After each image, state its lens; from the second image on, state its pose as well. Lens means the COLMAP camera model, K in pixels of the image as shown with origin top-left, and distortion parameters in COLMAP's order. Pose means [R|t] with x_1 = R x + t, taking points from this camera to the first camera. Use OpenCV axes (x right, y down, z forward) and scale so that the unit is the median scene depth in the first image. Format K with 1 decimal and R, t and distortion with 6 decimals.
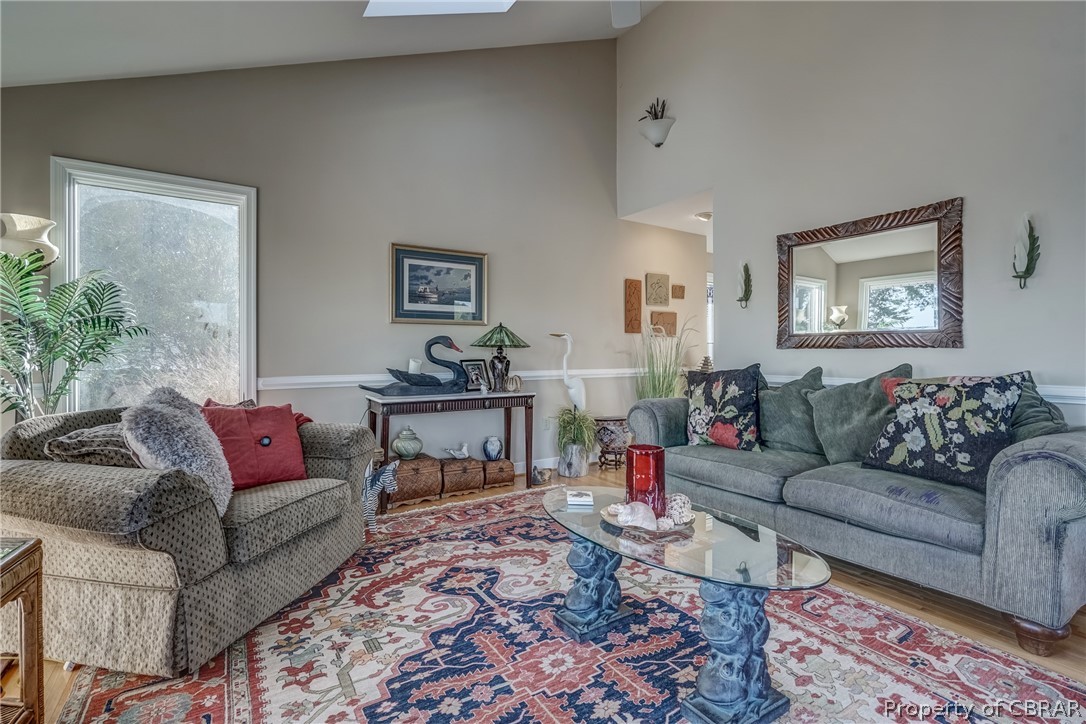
lens RADIAL K [[488.9, 0, 556.3], [0, 488.9, 357.1], [0, 0, 1]] dist [-0.001227, 0.000994]
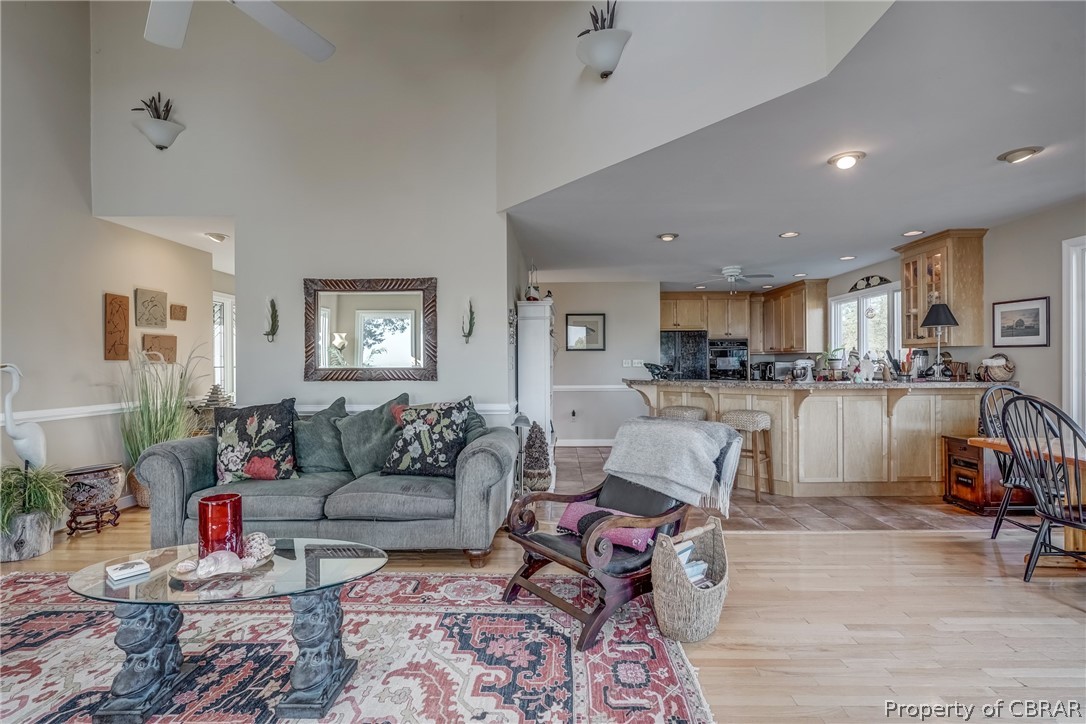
lens RADIAL K [[488.9, 0, 556.3], [0, 488.9, 357.1], [0, 0, 1]] dist [-0.001227, 0.000994]
pose [[0.561891, 0.012501, 0.827117, -0.220064], [0.004802, 0.999820, -0.018374, -0.073098], [-0.827197, 0.014296, 0.561730, -0.148355]]
